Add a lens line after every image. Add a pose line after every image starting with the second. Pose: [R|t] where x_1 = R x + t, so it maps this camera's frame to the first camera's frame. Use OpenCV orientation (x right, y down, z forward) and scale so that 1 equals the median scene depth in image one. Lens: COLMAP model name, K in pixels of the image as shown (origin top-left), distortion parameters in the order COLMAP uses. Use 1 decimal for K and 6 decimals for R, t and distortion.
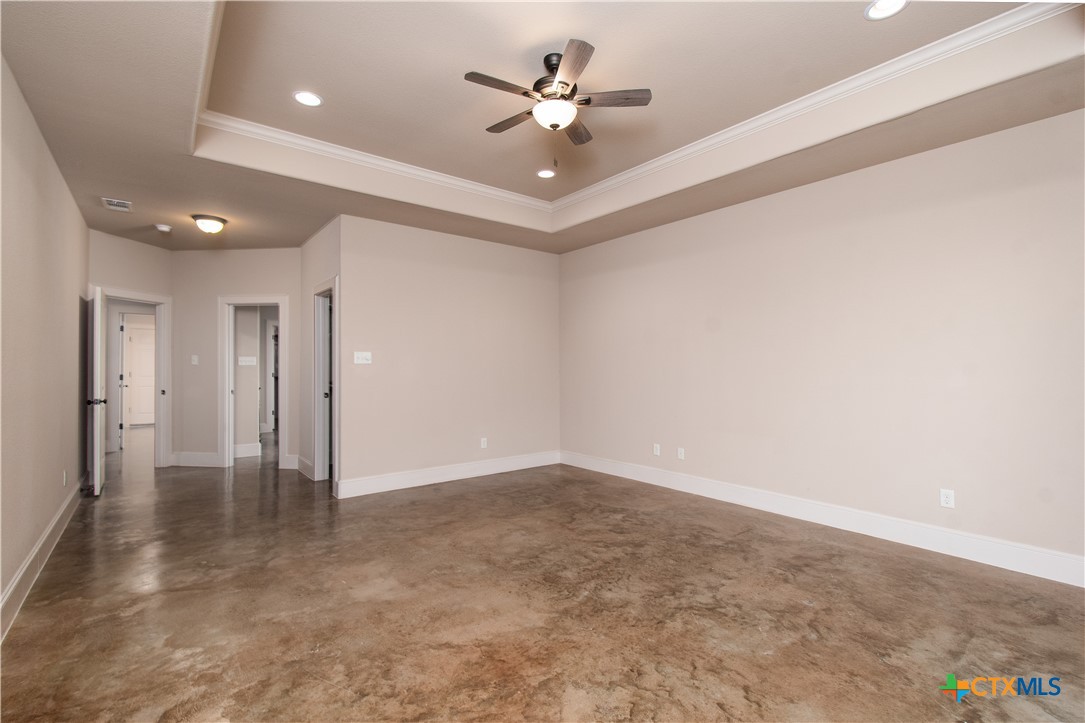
lens RADIAL K [[486.9, 0, 543.4], [0, 486.9, 362.4], [0, 0, 1]] dist [0.004678, -0.001134]
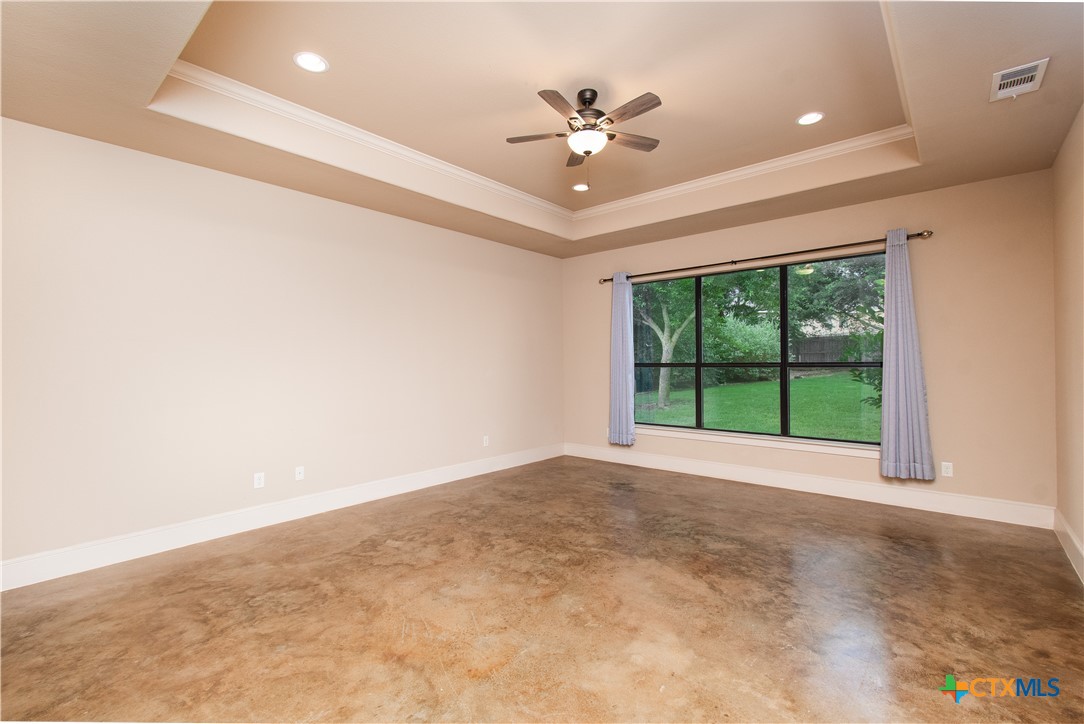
lens RADIAL K [[485.2, 0, 542.7], [0, 485.2, 361.0], [0, 0, 1]] dist [-0.001589, 0.000325]
pose [[-0.192326, 0.009020, 0.981290, -0.963141], [0.003642, 0.999957, -0.008478, 0.010189], [-0.981324, 0.001943, -0.192351, 1.204489]]
